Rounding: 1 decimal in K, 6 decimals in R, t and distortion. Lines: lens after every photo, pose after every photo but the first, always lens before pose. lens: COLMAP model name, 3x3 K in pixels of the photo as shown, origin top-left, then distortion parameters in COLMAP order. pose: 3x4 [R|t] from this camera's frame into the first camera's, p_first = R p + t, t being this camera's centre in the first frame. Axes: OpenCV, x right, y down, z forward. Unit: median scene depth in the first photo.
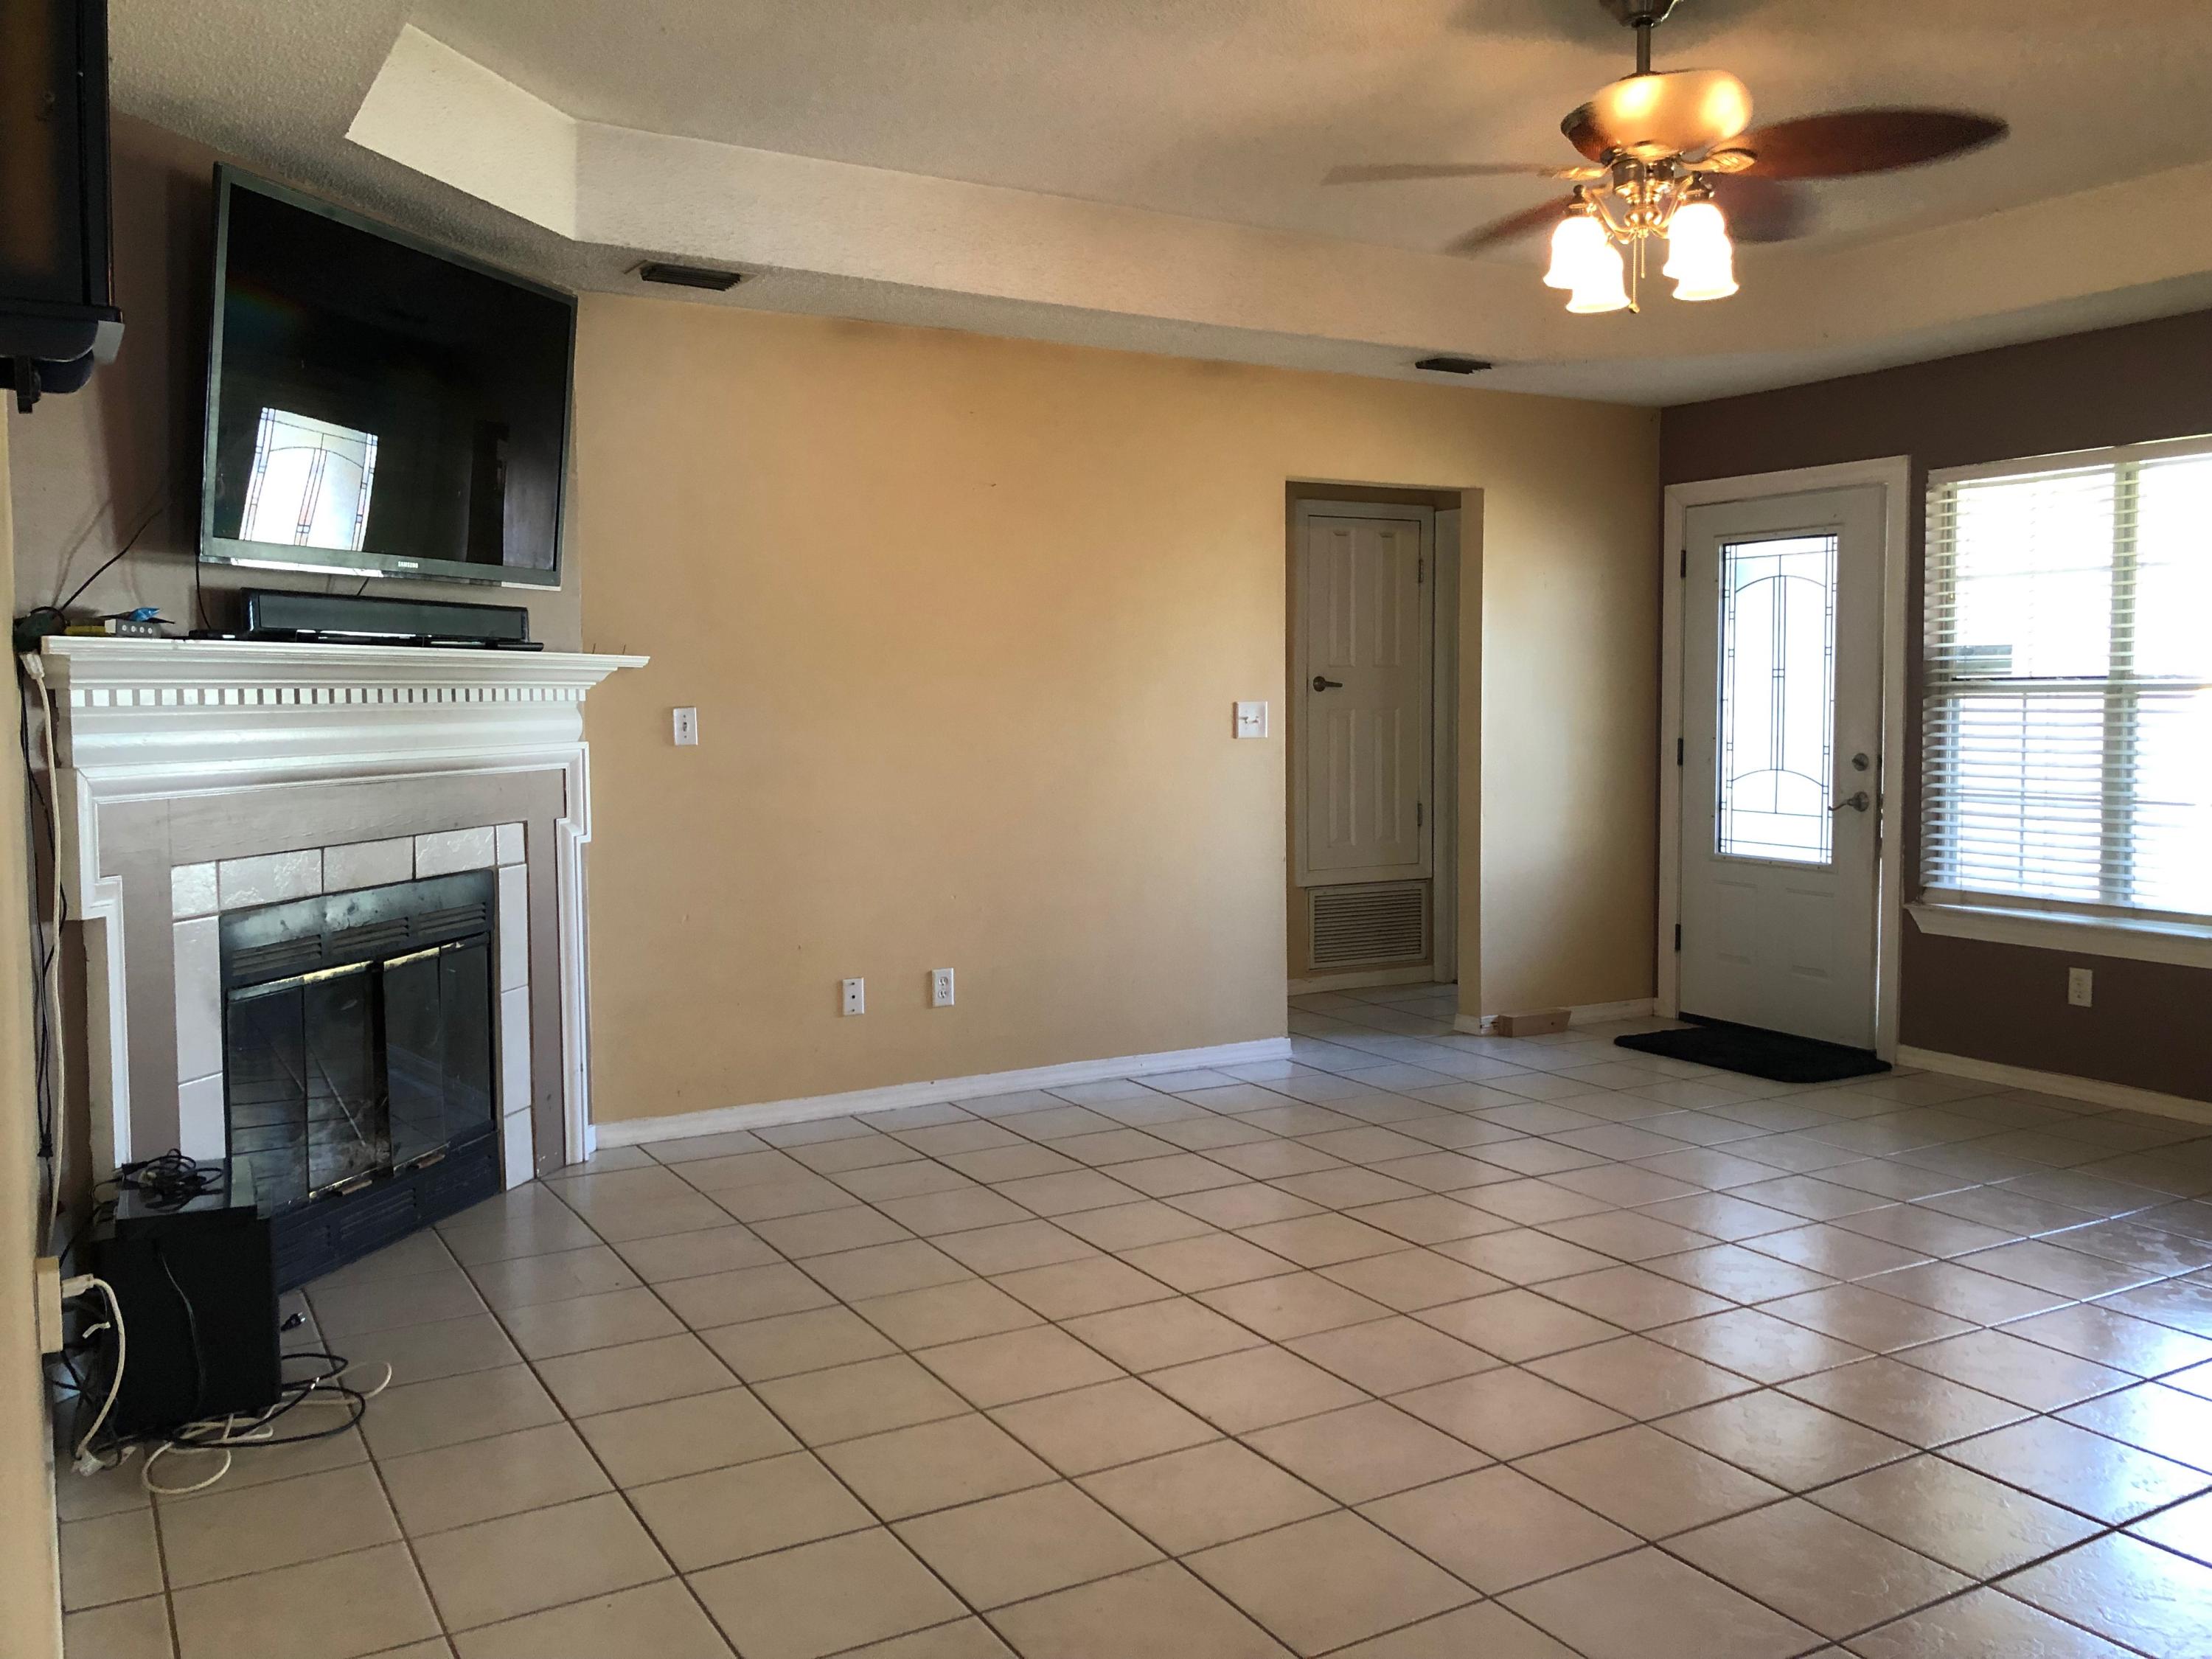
lens RADIAL K [[1781.5, 0, 1107.5], [0, 1781.5, 773.2], [0, 0, 1]] dist [-0.003466, -0.001558]
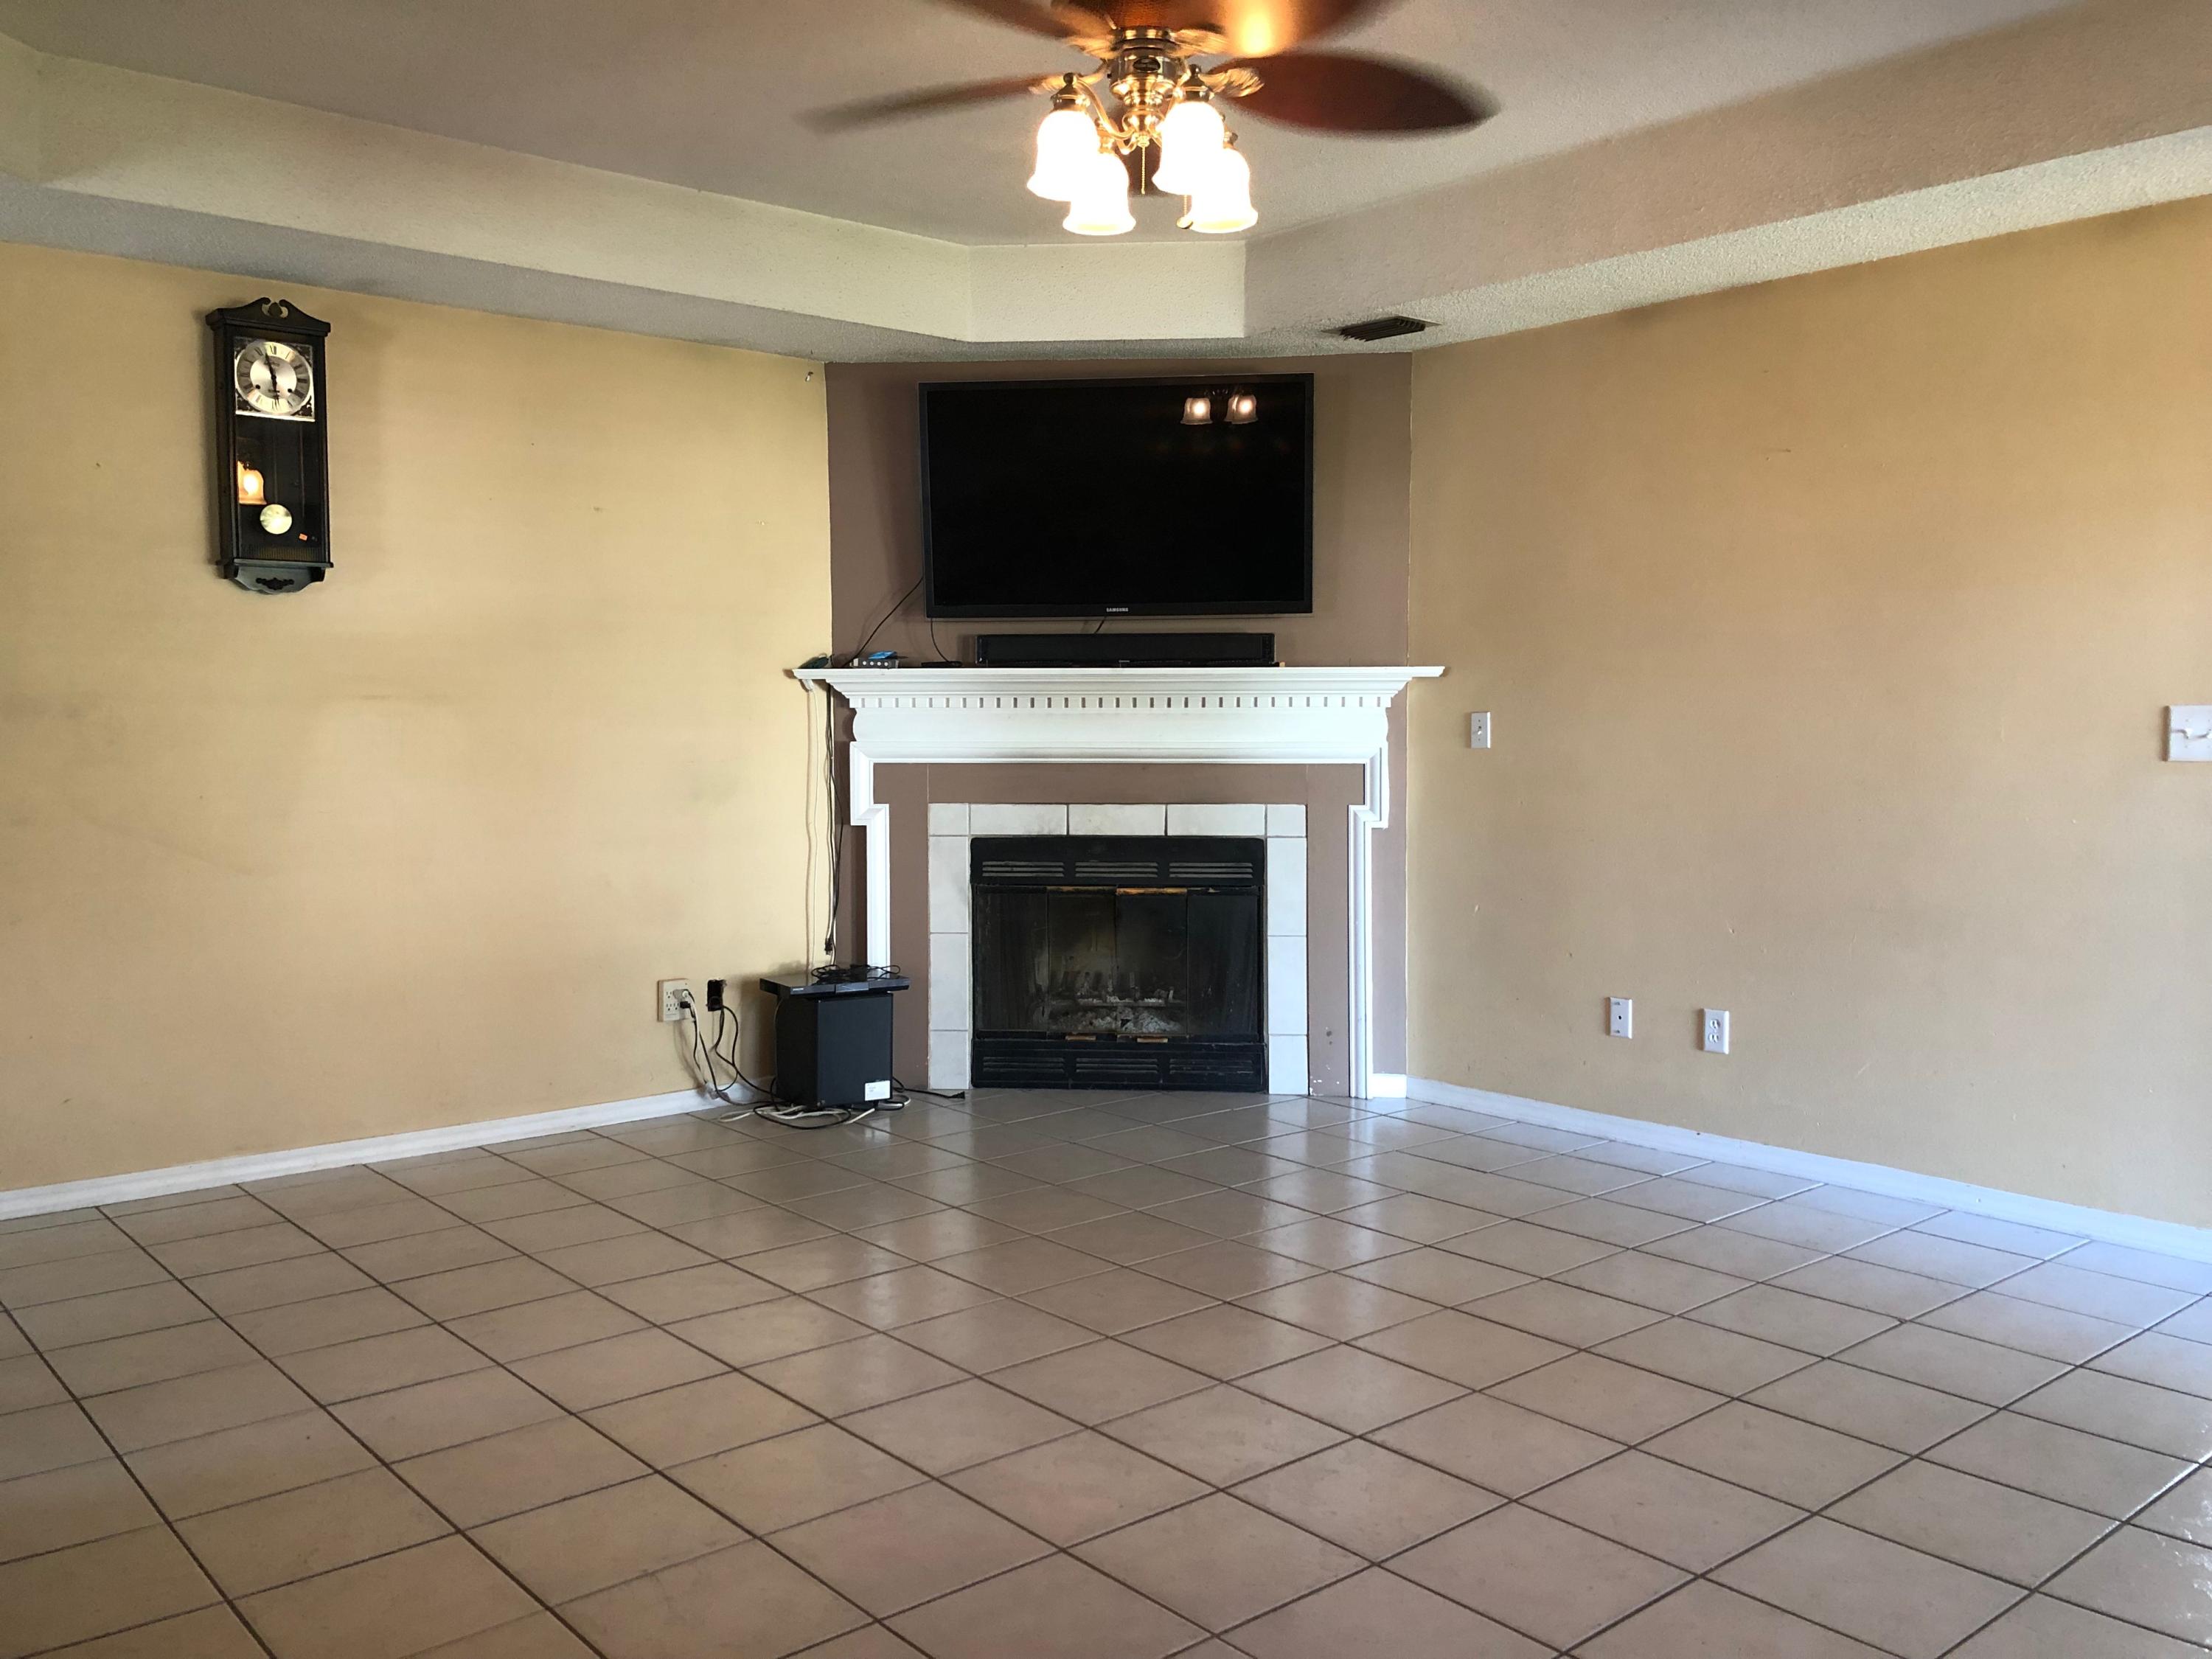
lens RADIAL K [[1796.1, 0, 1094.8], [0, 1796.1, 817.1], [0, 0, 1]] dist [0.043969, 0.000611]
pose [[0.162271, 0.053526, -0.985293, 0.891849], [-0.046907, 0.997817, 0.046481, -0.015340], [0.985631, 0.038675, 0.164427, 0.660514]]
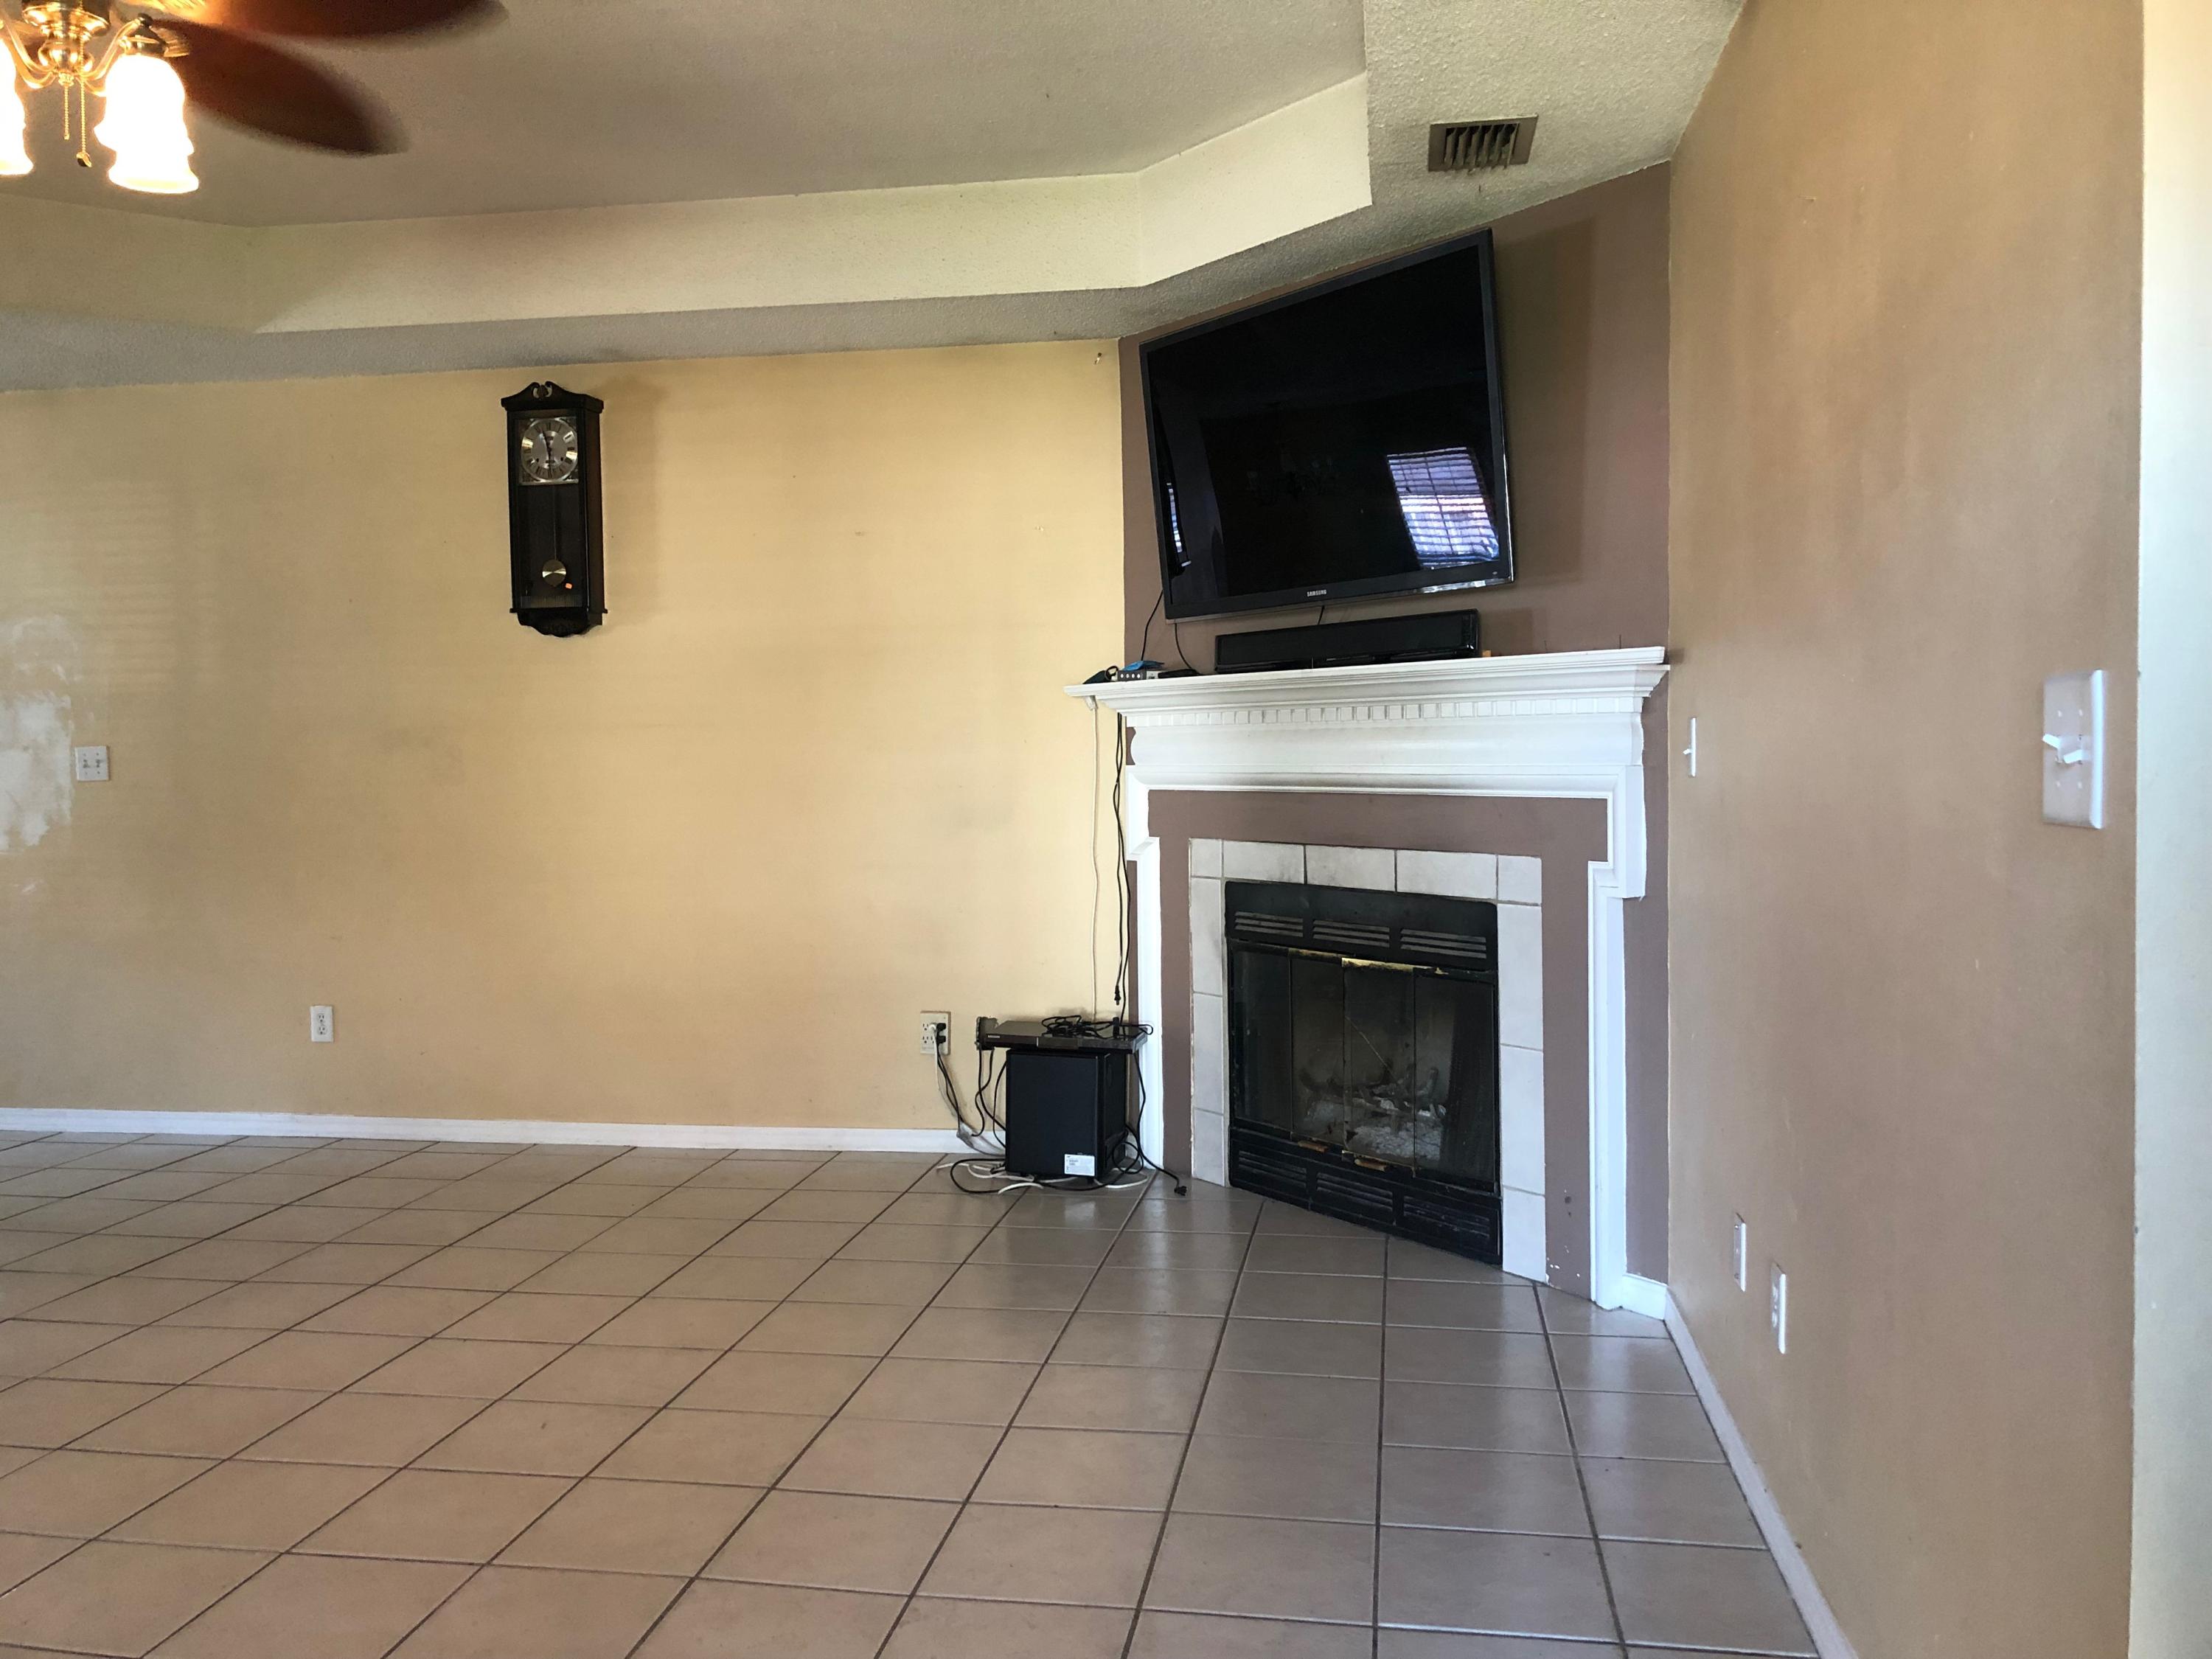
lens RADIAL K [[1796.1, 0, 1094.8], [0, 1796.1, 817.1], [0, 0, 1]] dist [0.043969, 0.000611]
pose [[-0.656501, 0.030557, -0.753706, 0.459707], [-0.029530, 0.997372, 0.066157, -0.042123], [0.753747, 0.065689, -0.653873, 1.416926]]
